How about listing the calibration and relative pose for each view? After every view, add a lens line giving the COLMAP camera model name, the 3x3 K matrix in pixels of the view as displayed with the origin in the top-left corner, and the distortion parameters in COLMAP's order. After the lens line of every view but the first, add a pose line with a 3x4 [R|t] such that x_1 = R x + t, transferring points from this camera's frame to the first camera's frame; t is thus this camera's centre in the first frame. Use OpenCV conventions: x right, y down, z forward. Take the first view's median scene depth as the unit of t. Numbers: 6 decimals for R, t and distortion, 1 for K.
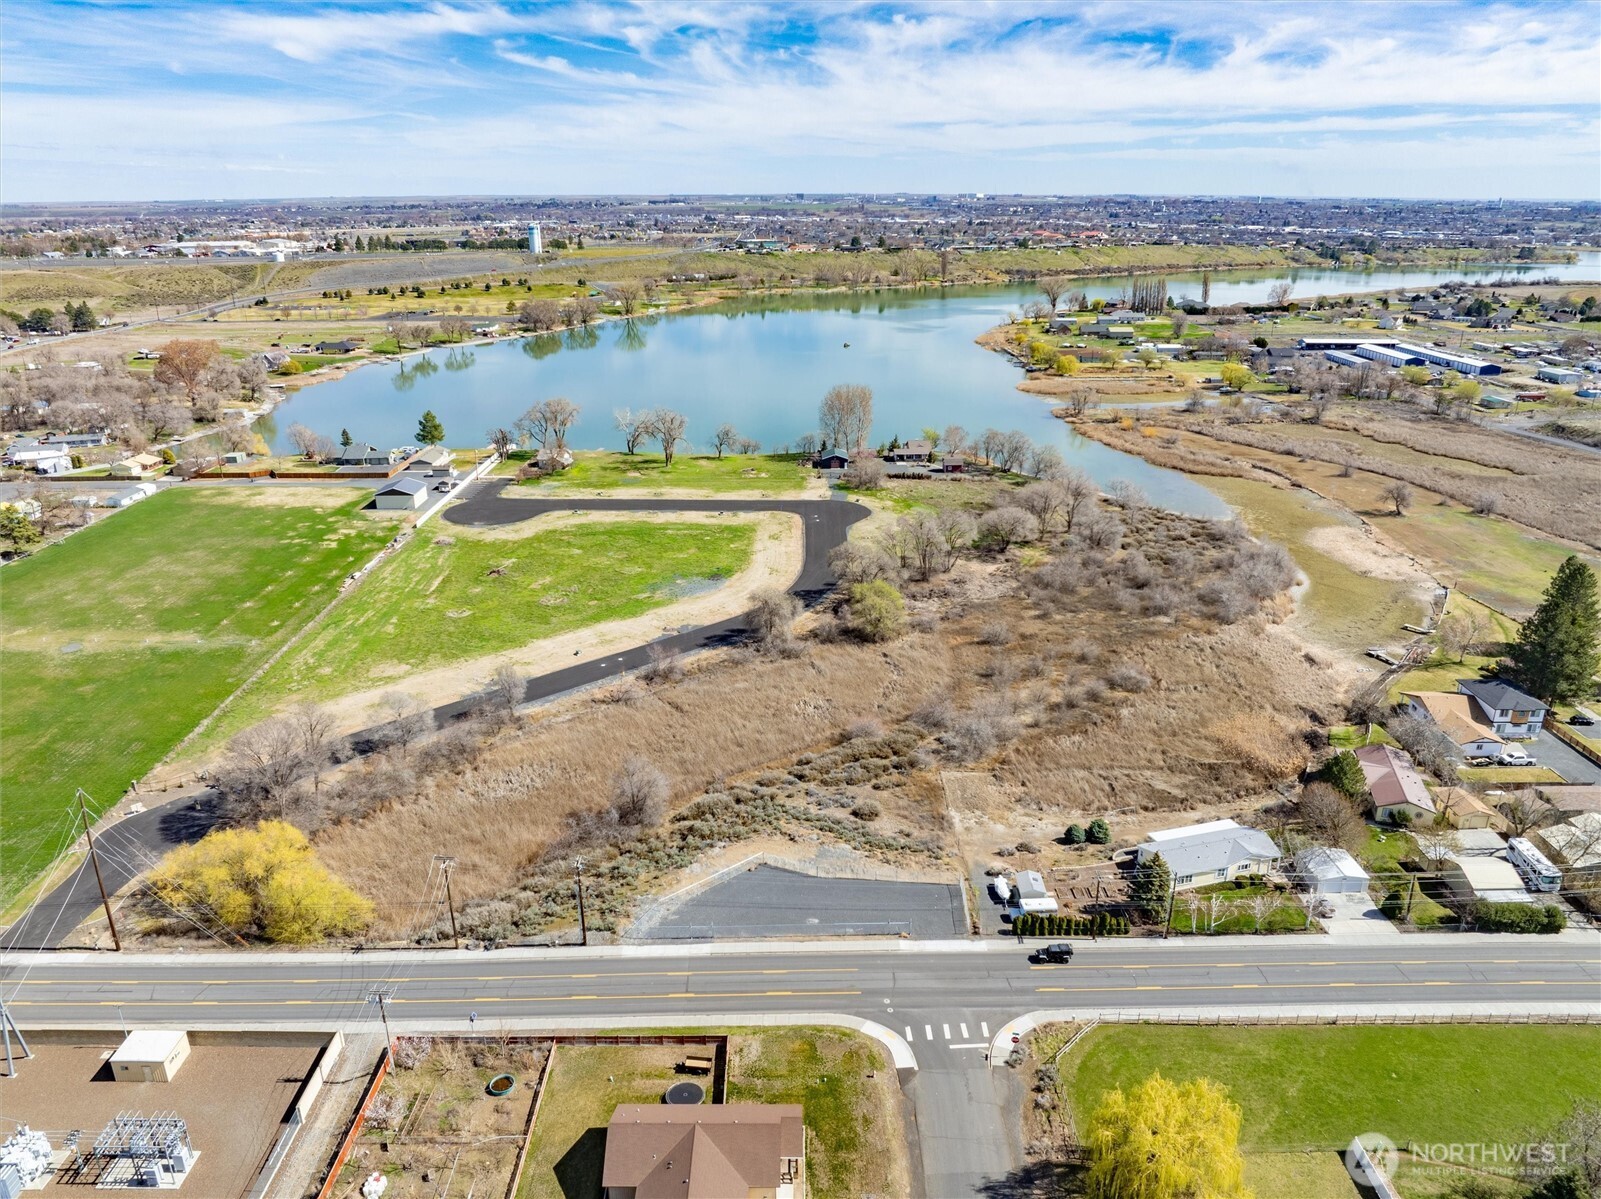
lens RADIAL K [[1128.0, 0, 797.1], [0, 1128.0, 633.6], [0, 0, 1]] dist [-0.039963, 0.011532]
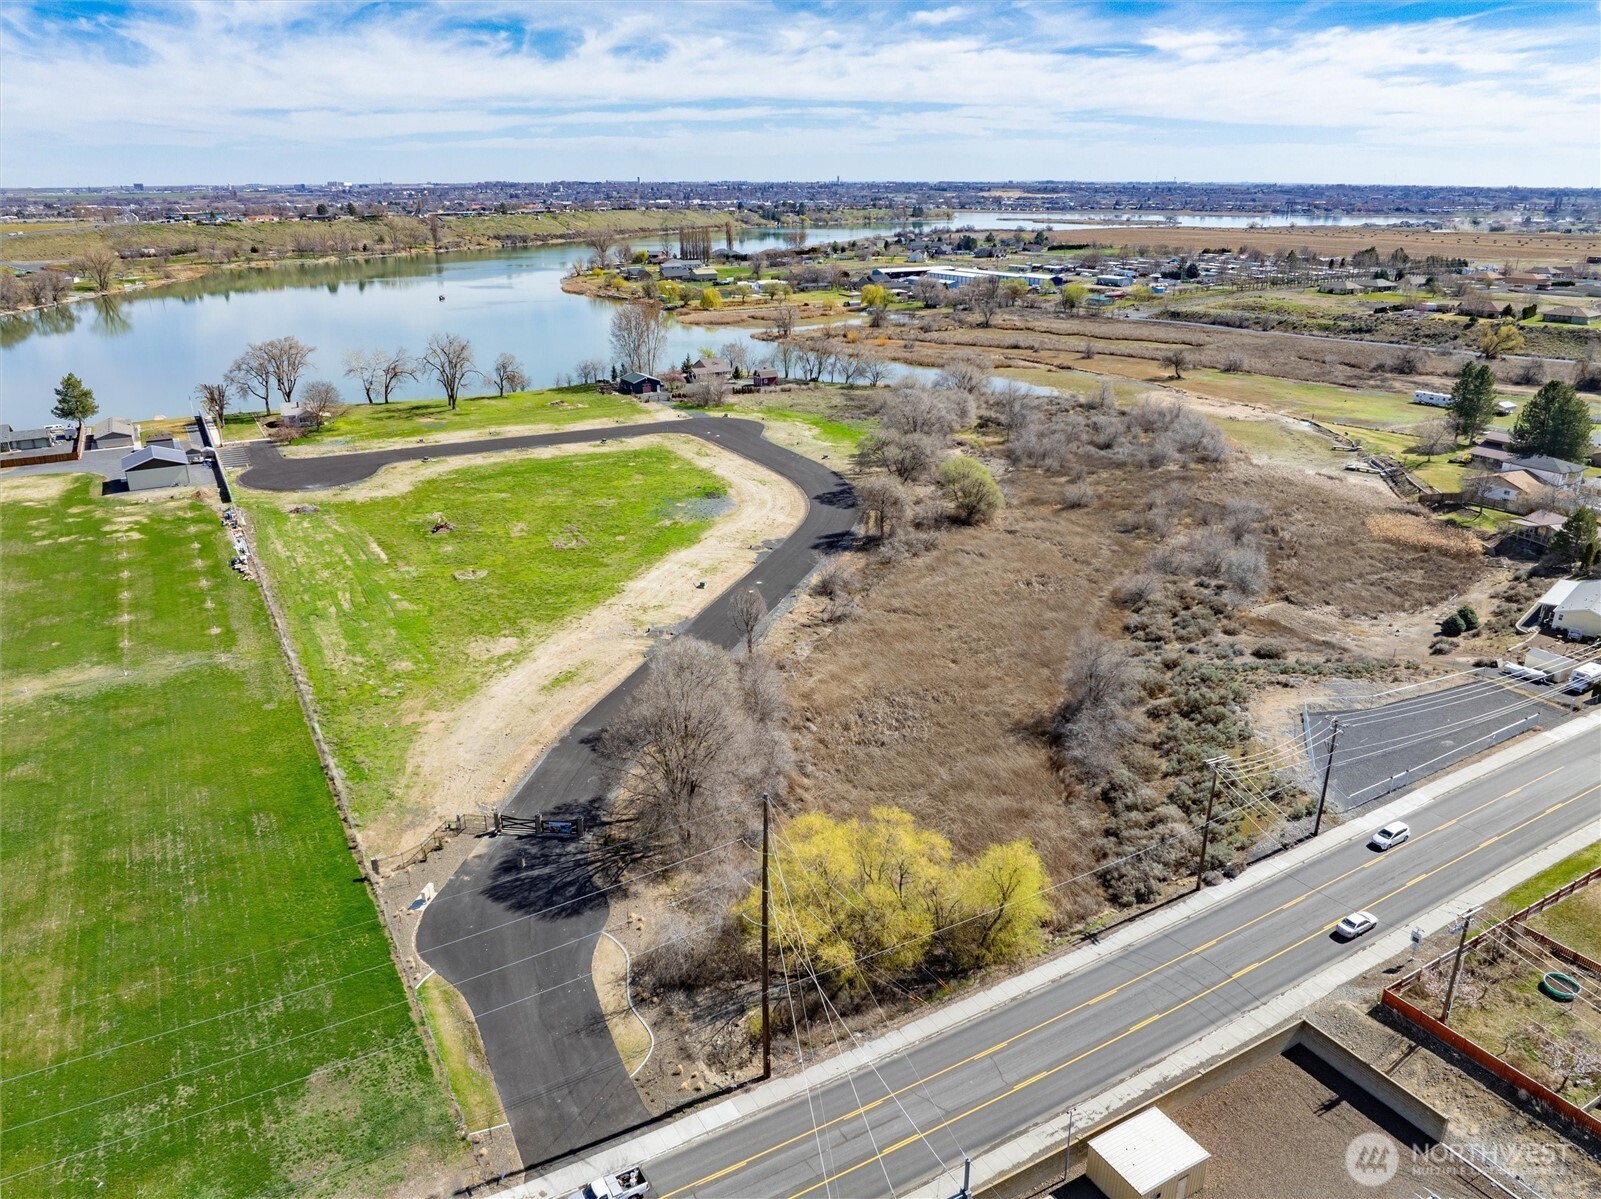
lens RADIAL K [[1128.0, 0, 793.6], [0, 1128.0, 606.6], [0, 0, 1]] dist [-0.039963, 0.011532]
pose [[0.867893, -0.174316, 0.465162, -0.338743], [0.180531, 0.983063, 0.031563, 0.012509], [-0.462785, 0.056582, 0.884663, 0.190832]]
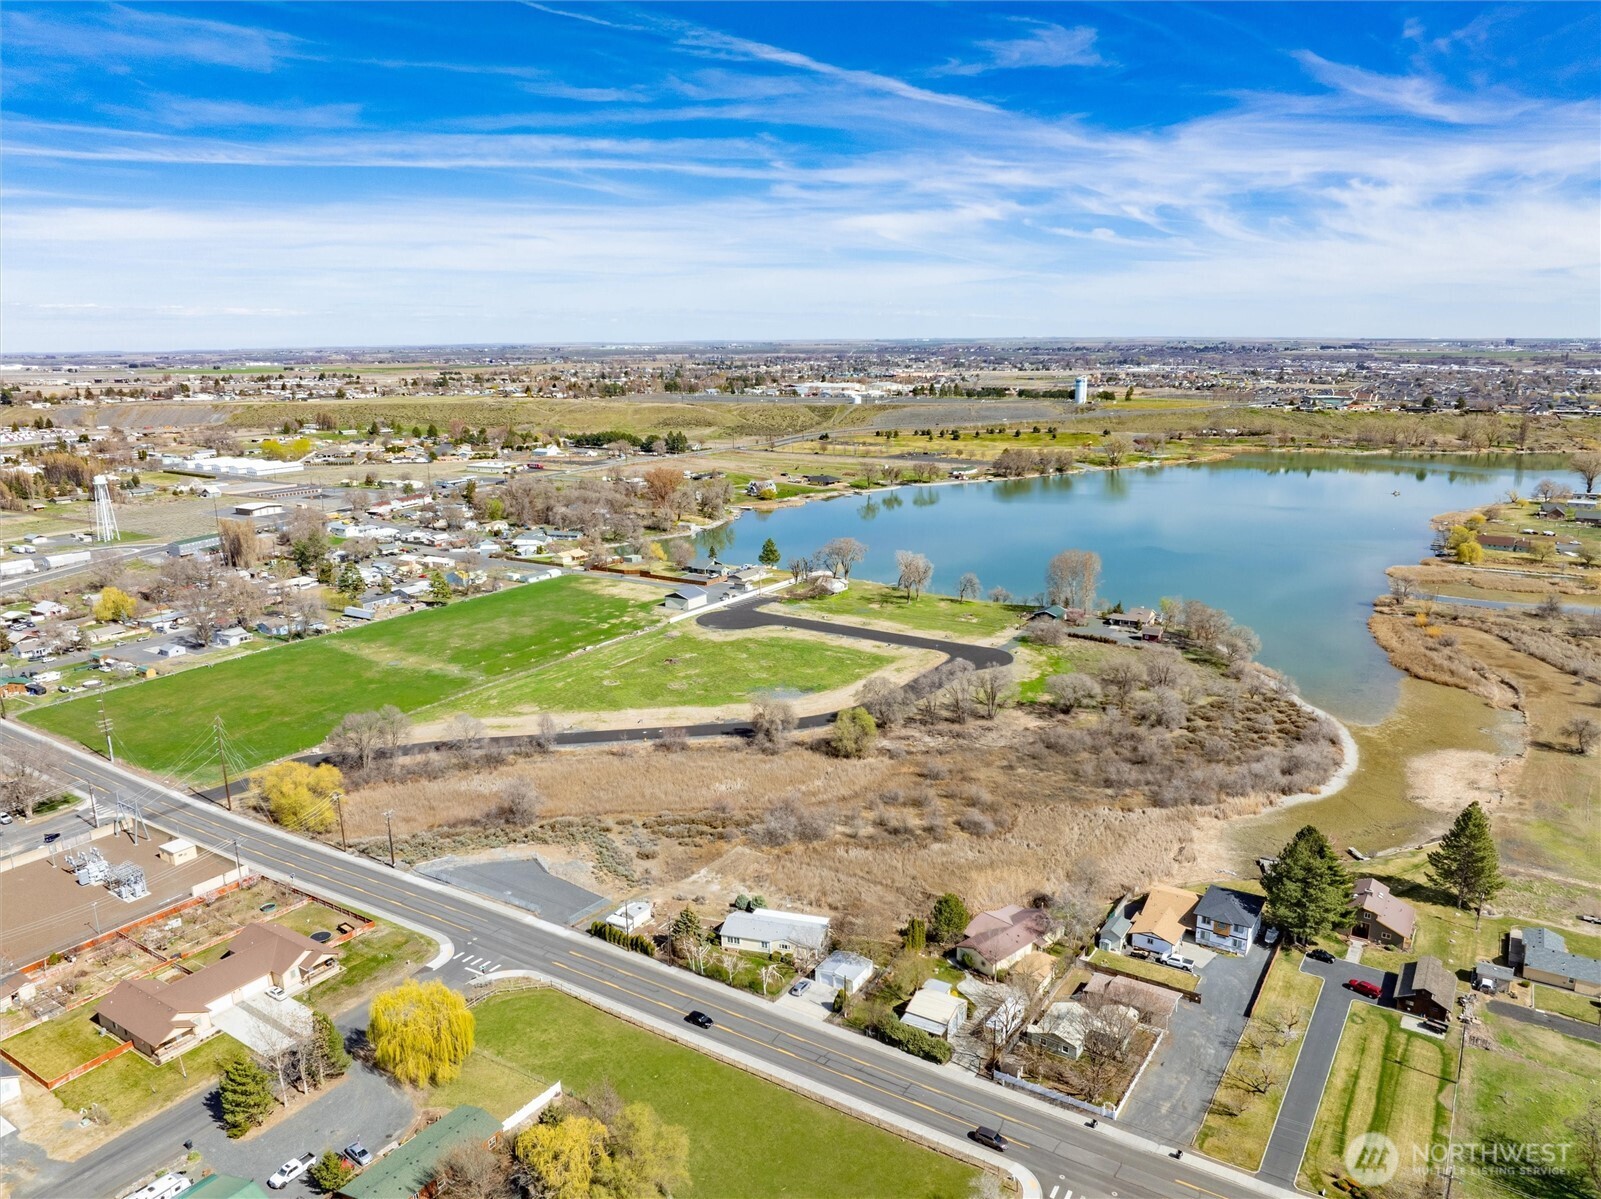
lens RADIAL K [[1128.0, 0, 784.5], [0, 1128.0, 640.1], [0, 0, 1]] dist [-0.039963, 0.011532]
pose [[0.837371, 0.135480, -0.529579, 0.442296], [-0.192367, 0.979864, -0.053497, -0.026761], [0.511668, 0.146670, 0.846572, -0.051938]]
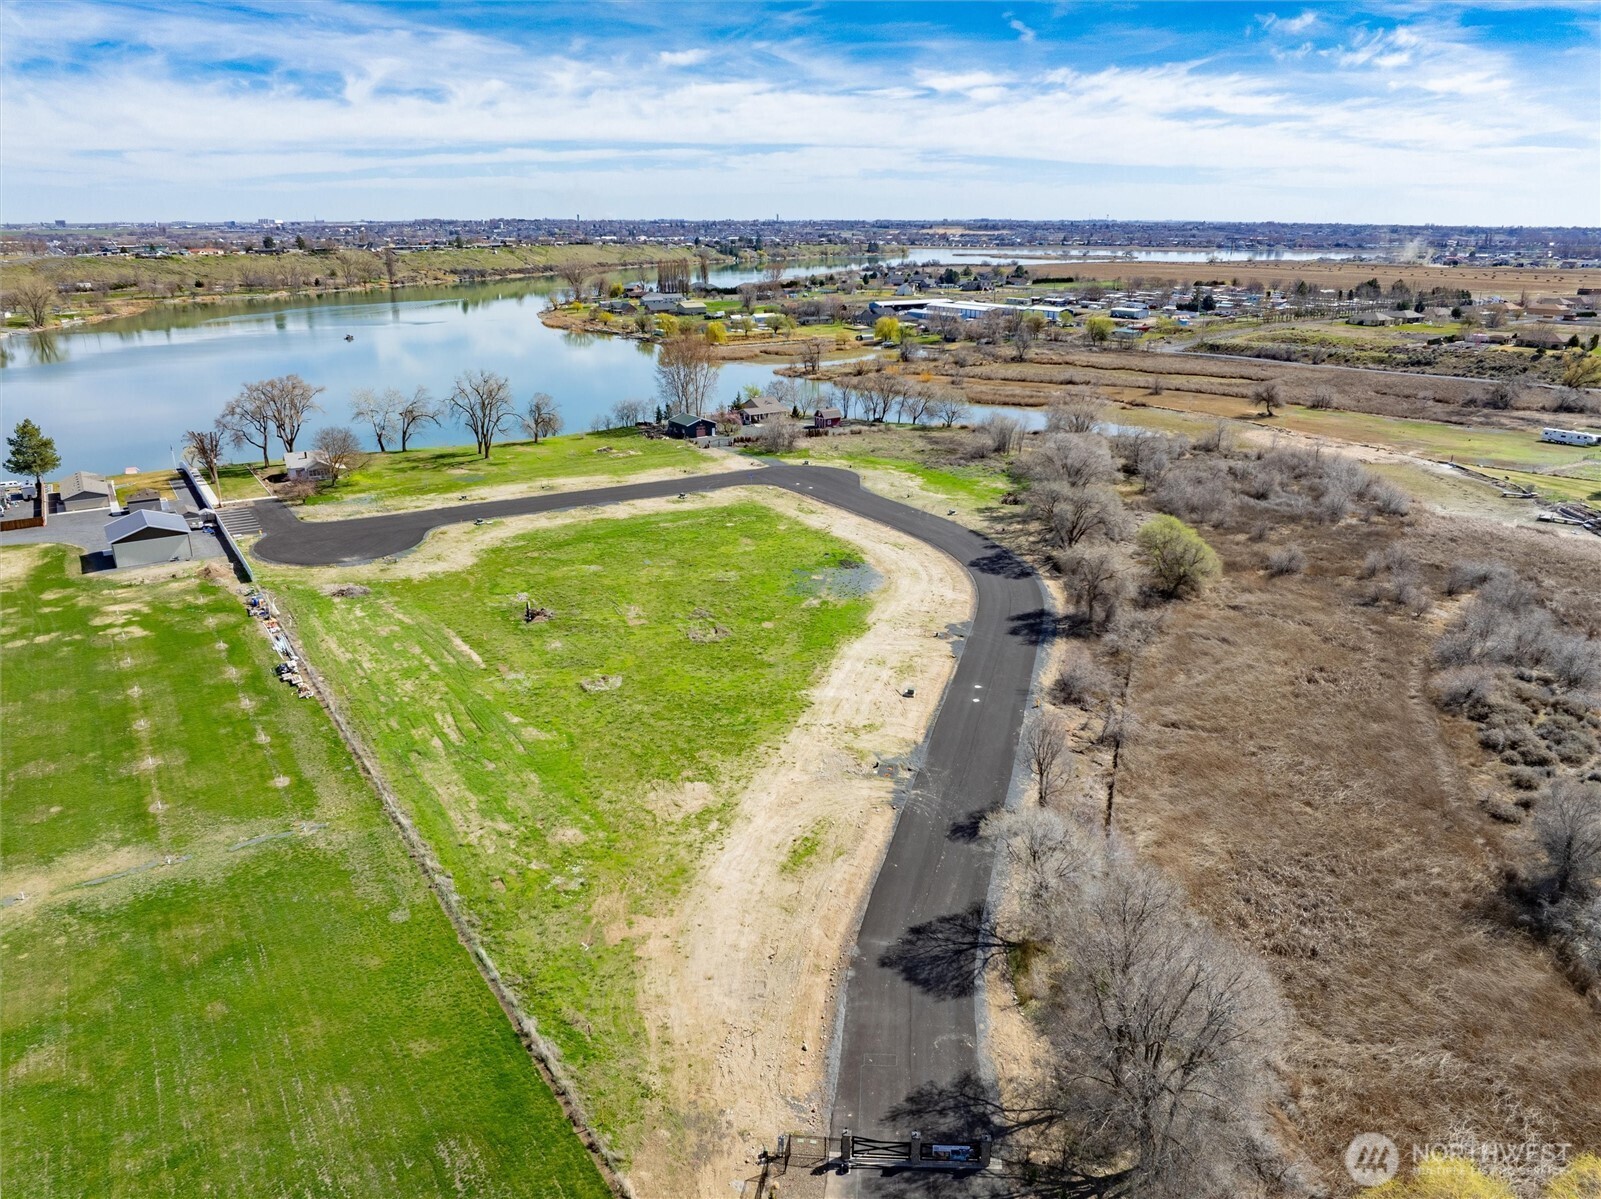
lens RADIAL K [[1128.0, 0, 793.6], [0, 1128.0, 595.6], [0, 0, 1]] dist [-0.039963, 0.011532]
pose [[0.838209, -0.169292, 0.518407, -0.368937], [0.196263, 0.980547, 0.002872, -0.031859], [-0.508809, 0.099337, 0.855129, 0.344896]]
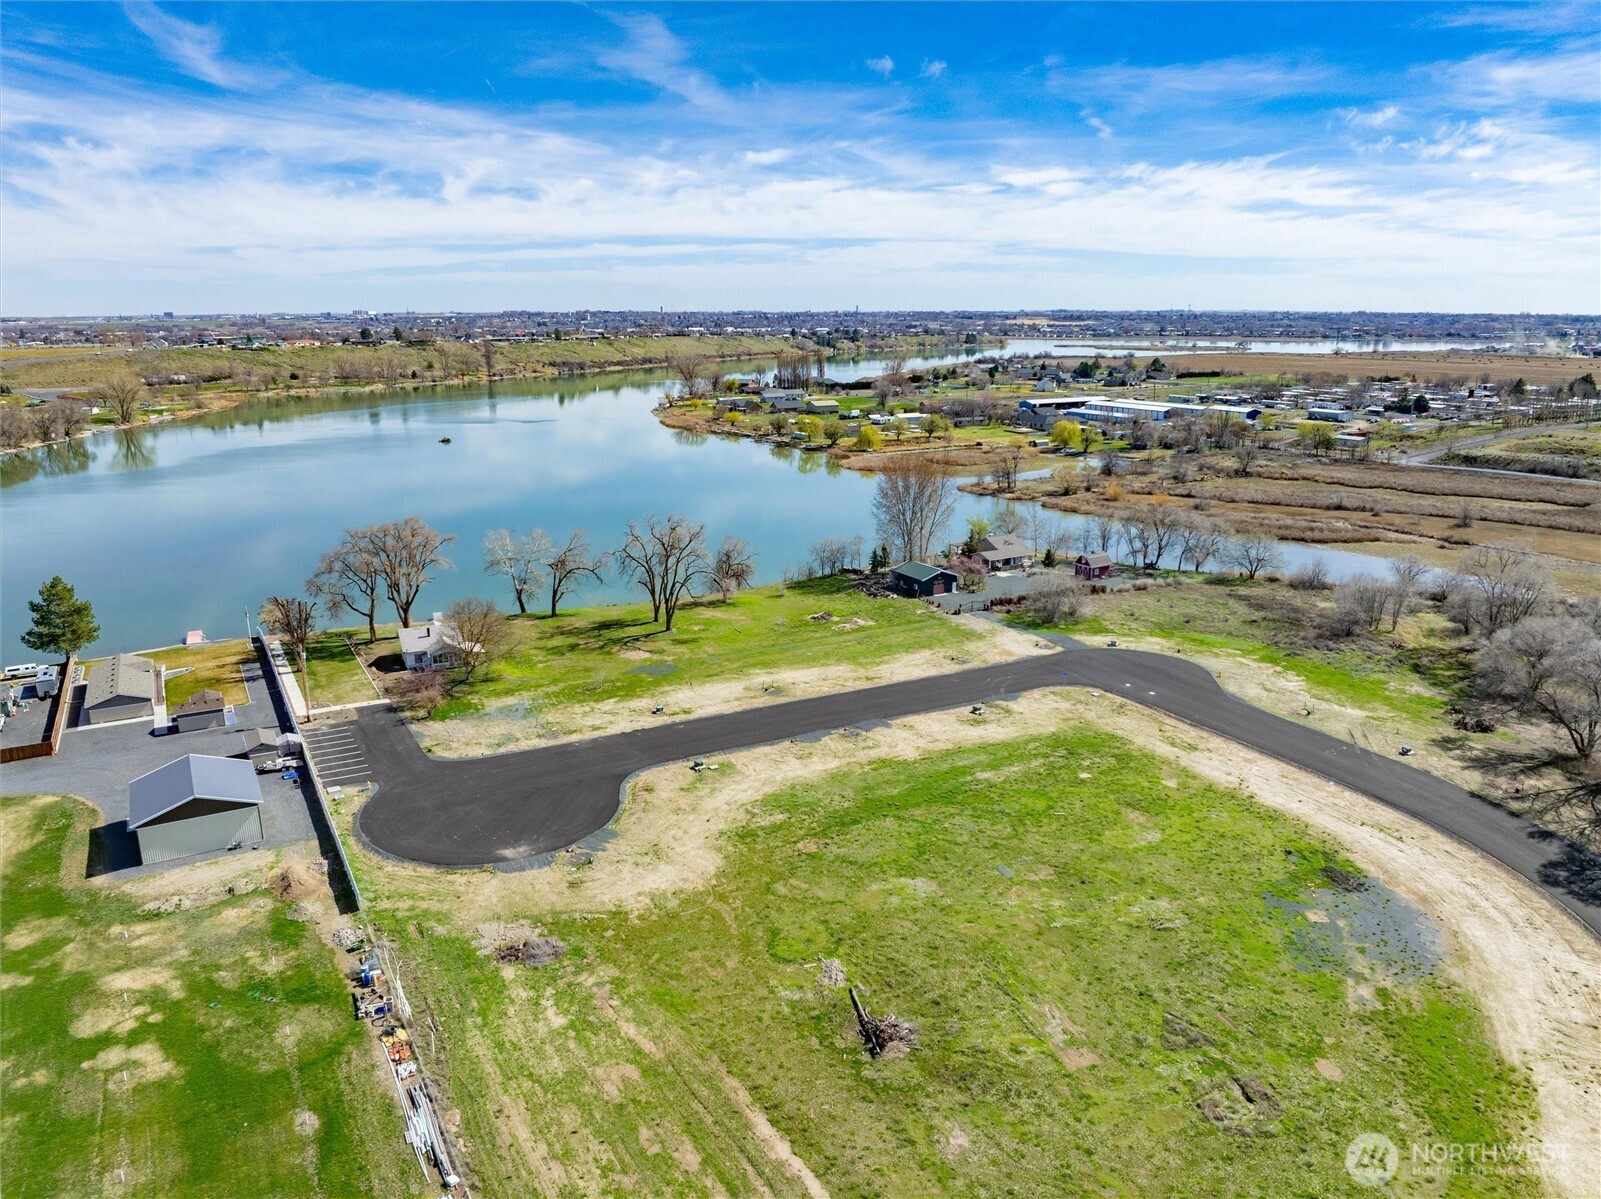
lens RADIAL K [[1128.0, 0, 797.6], [0, 1128.0, 574.5], [0, 0, 1]] dist [-0.039963, 0.011532]
pose [[0.868480, -0.112008, 0.482904, -0.342747], [0.181284, 0.978426, -0.099089, -0.123719], [-0.461387, 0.173600, 0.870049, 0.576878]]
